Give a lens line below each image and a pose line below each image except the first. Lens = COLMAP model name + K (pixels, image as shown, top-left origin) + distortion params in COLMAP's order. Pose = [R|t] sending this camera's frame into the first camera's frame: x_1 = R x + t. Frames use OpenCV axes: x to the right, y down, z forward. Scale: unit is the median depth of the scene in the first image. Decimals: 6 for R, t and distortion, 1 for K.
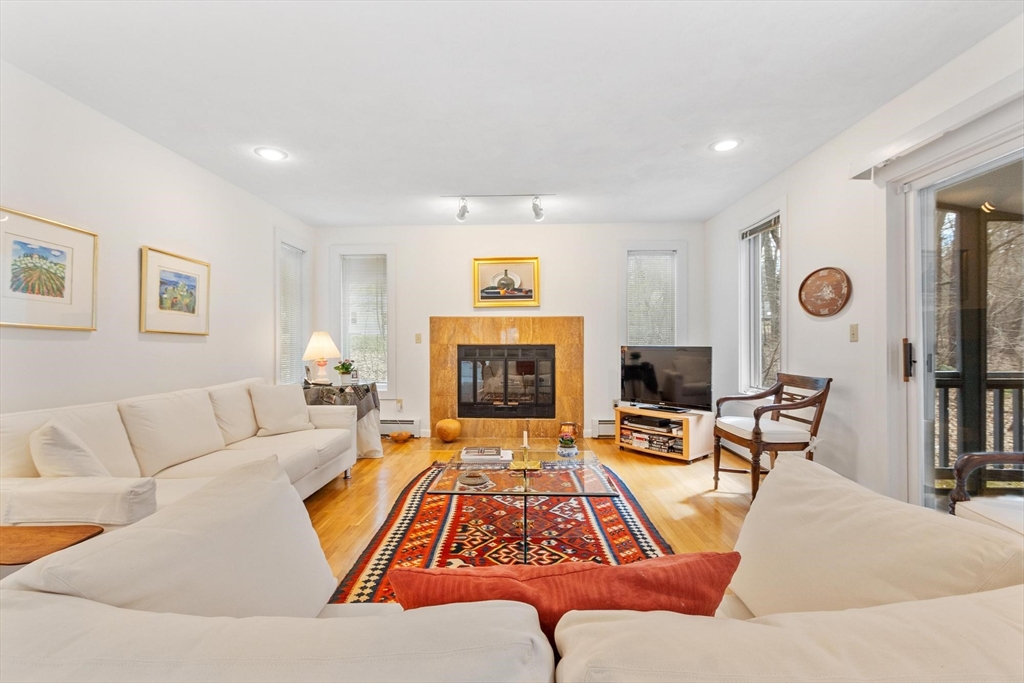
lens RADIAL K [[453.0, 0, 512.7], [0, 453.0, 341.1], [0, 0, 1]] dist [0.000580, 0.000316]
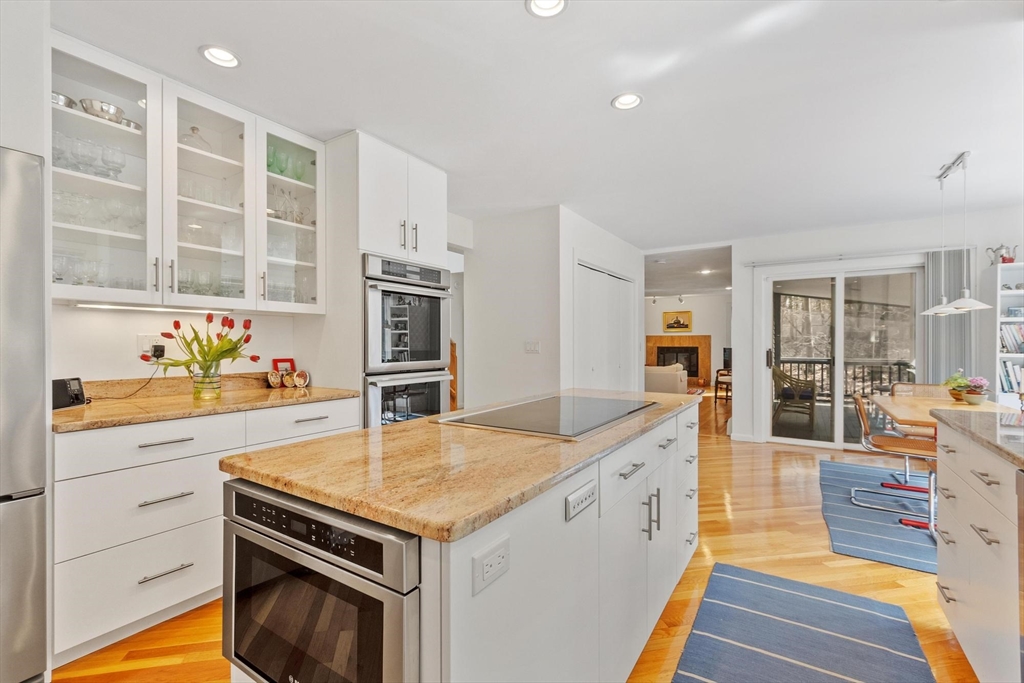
lens RADIAL K [[453.0, 0, 515.3], [0, 453.0, 338.2], [0, 0, 1]] dist [0.000580, 0.000316]
pose [[0.851206, 0.001363, -0.524830, 0.496024], [0.005732, 0.999913, 0.011895, -0.068479], [0.524800, -0.013133, 0.851124, -1.464240]]
